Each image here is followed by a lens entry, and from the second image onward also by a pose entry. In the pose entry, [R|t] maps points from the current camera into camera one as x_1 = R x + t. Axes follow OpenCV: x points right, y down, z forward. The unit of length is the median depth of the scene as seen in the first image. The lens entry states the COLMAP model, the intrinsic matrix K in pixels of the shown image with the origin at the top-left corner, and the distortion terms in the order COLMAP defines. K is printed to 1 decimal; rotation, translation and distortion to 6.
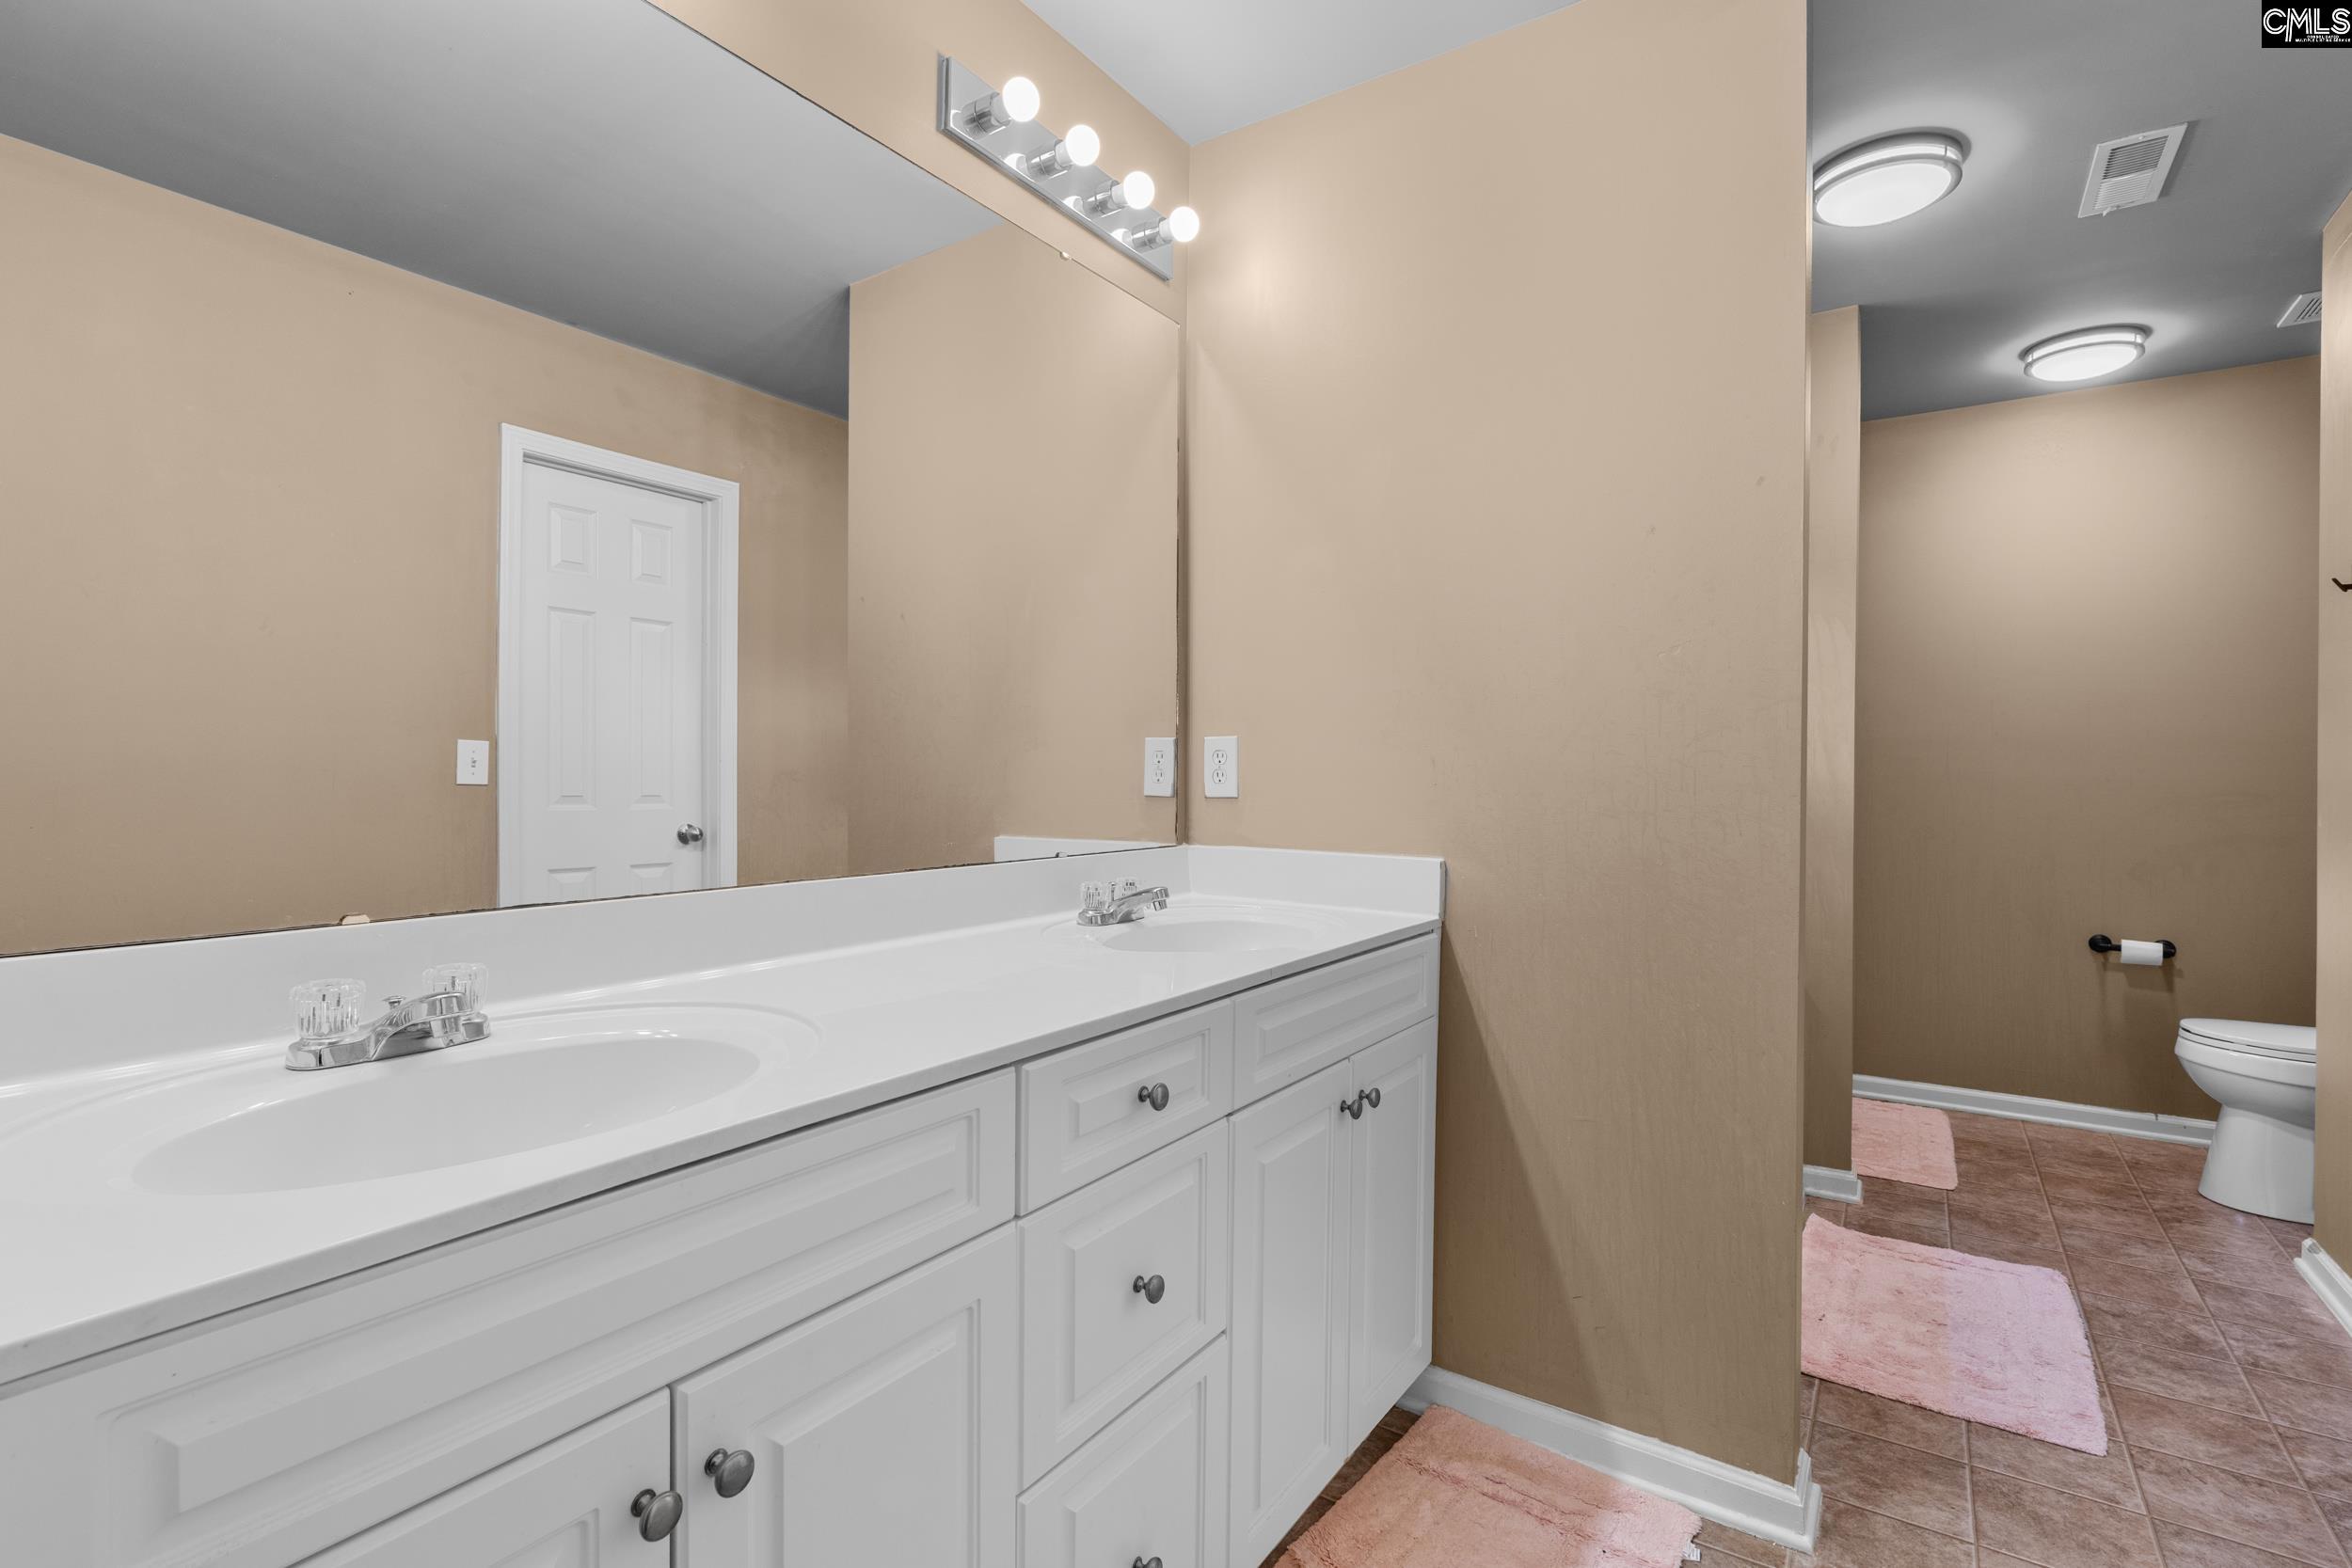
lens RADIAL K [[1109.5, 0, 1173.5], [0, 1109.5, 751.0], [0, 0, 1]] dist [-0.000222, -0.000077]
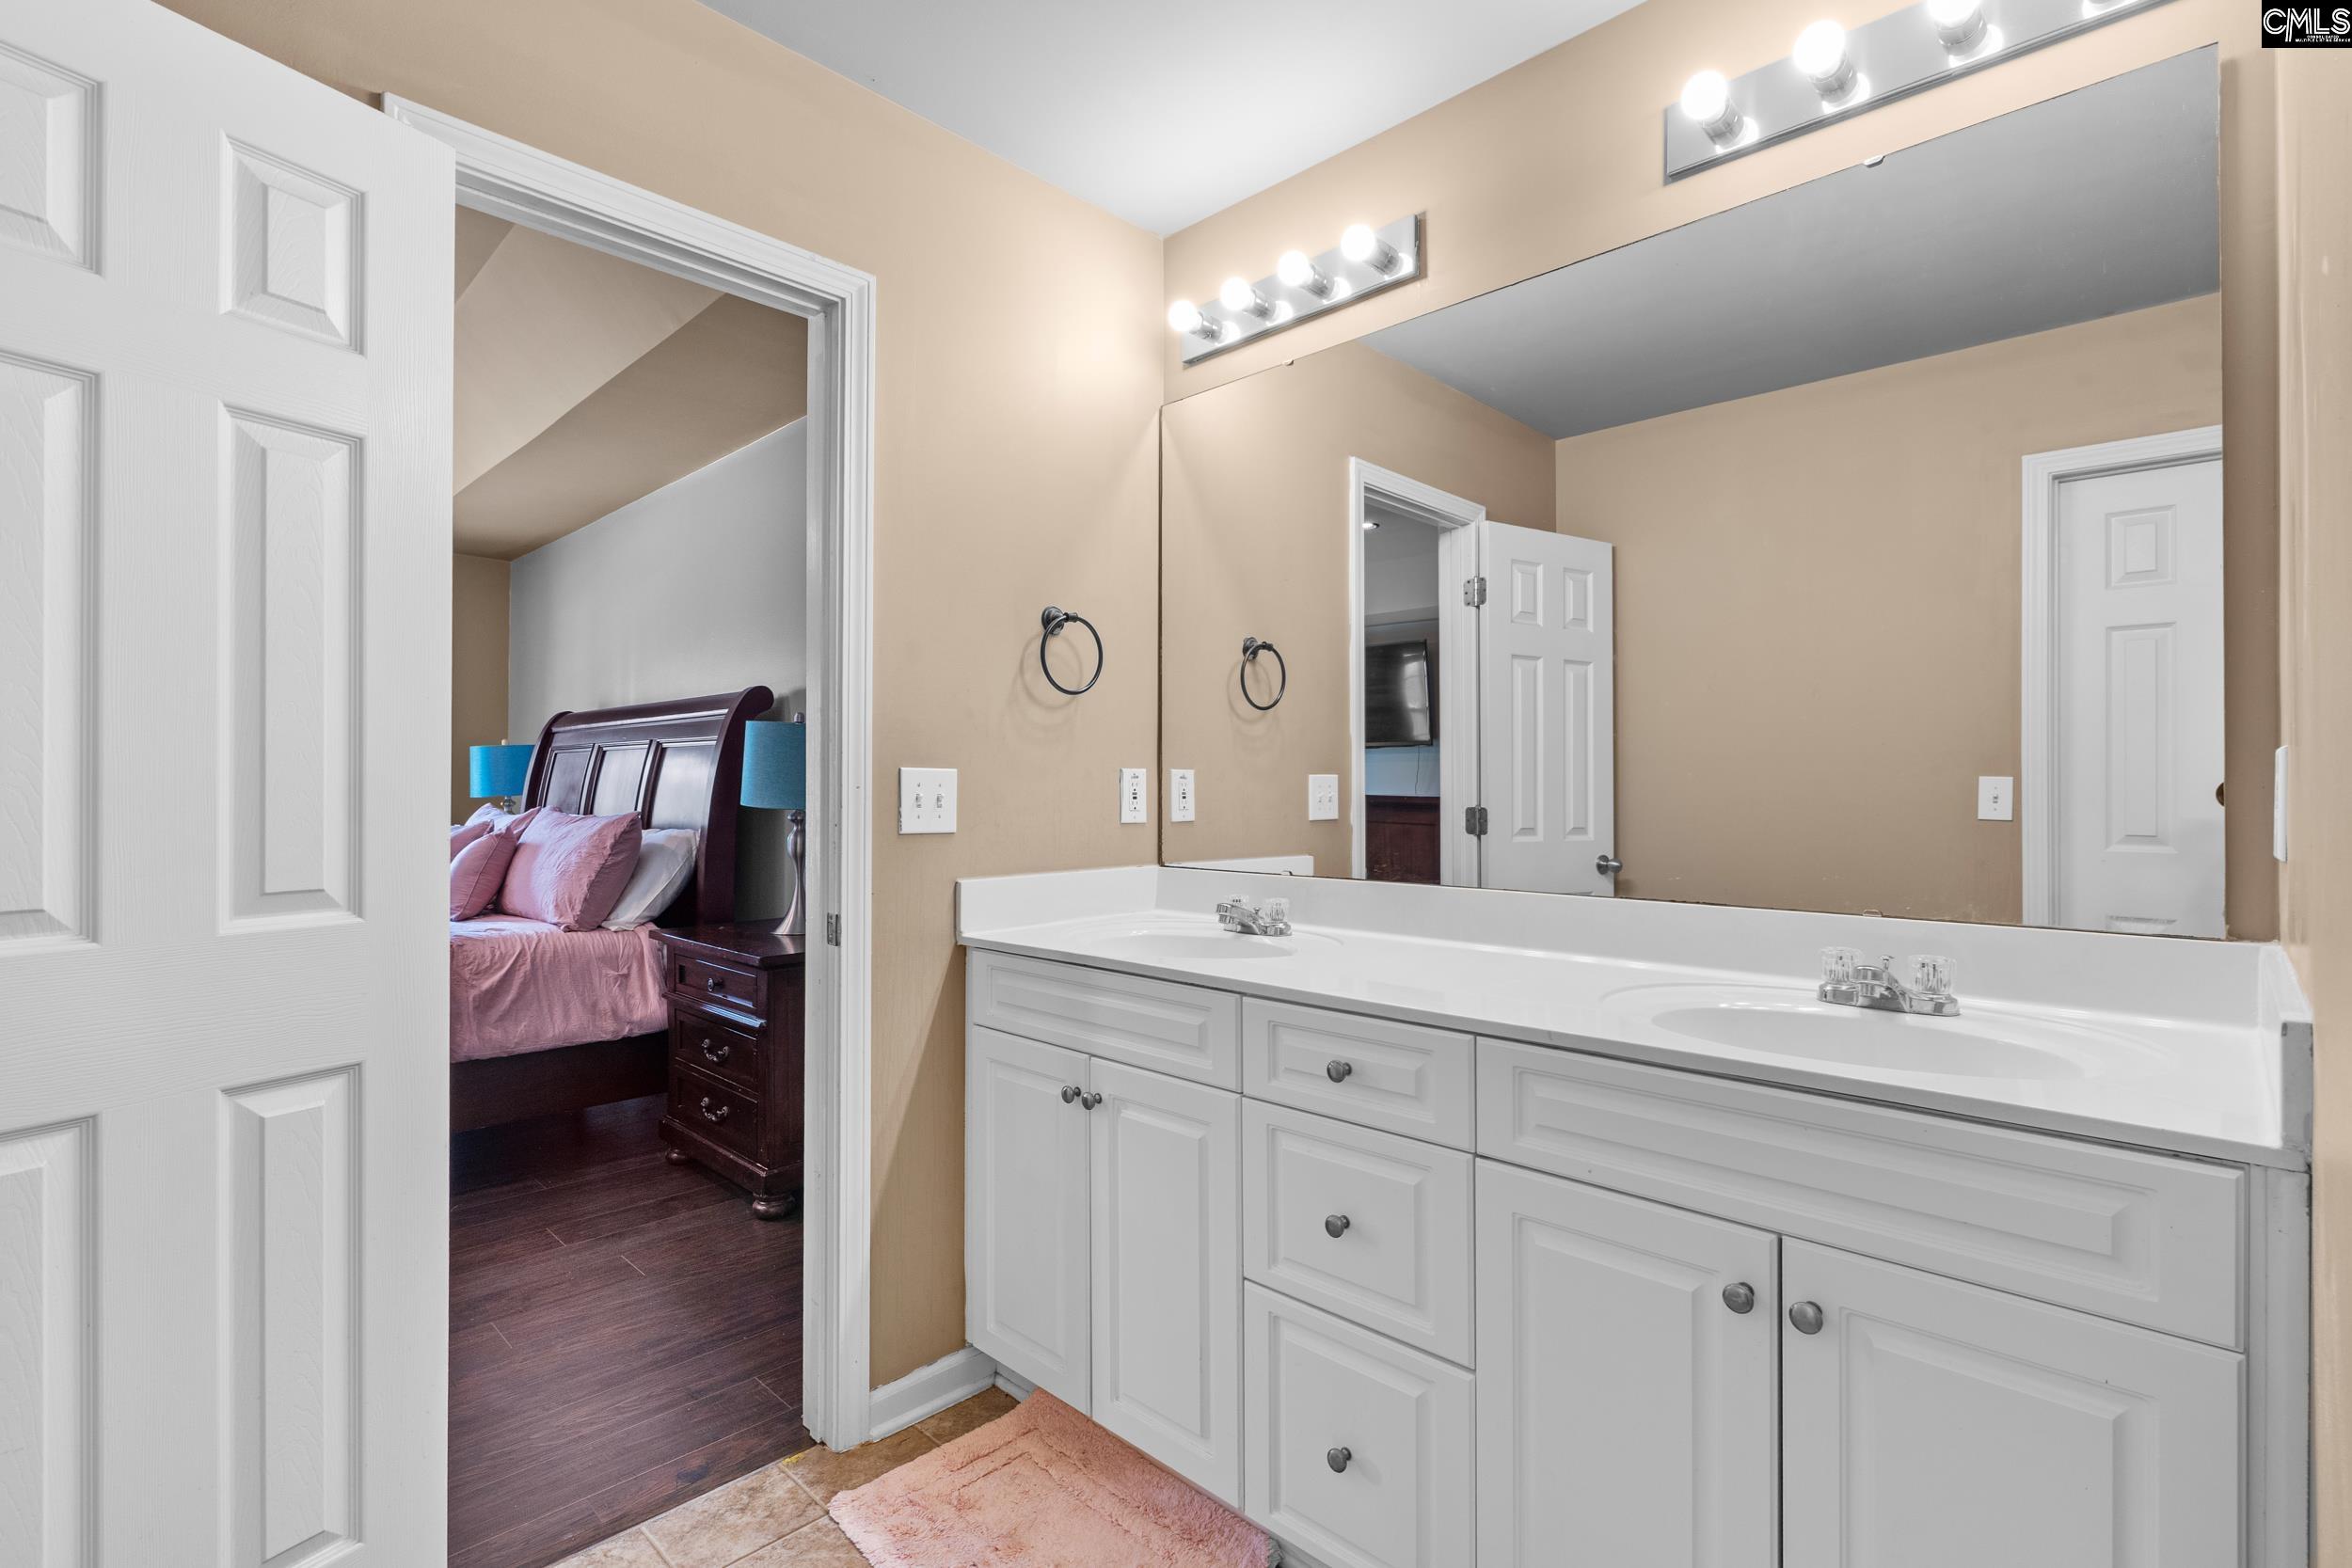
lens RADIAL K [[1092.0, 0, 1176.0], [0, 1092.0, 784.0], [0, 0, 1]] dist [-0.000315, -0.000026]
pose [[-0.149850, -0.009879, -0.988659, 0.521907], [0.005908, 0.999923, -0.010887, 0.004609], [0.988691, -0.007472, -0.149780, 0.439529]]
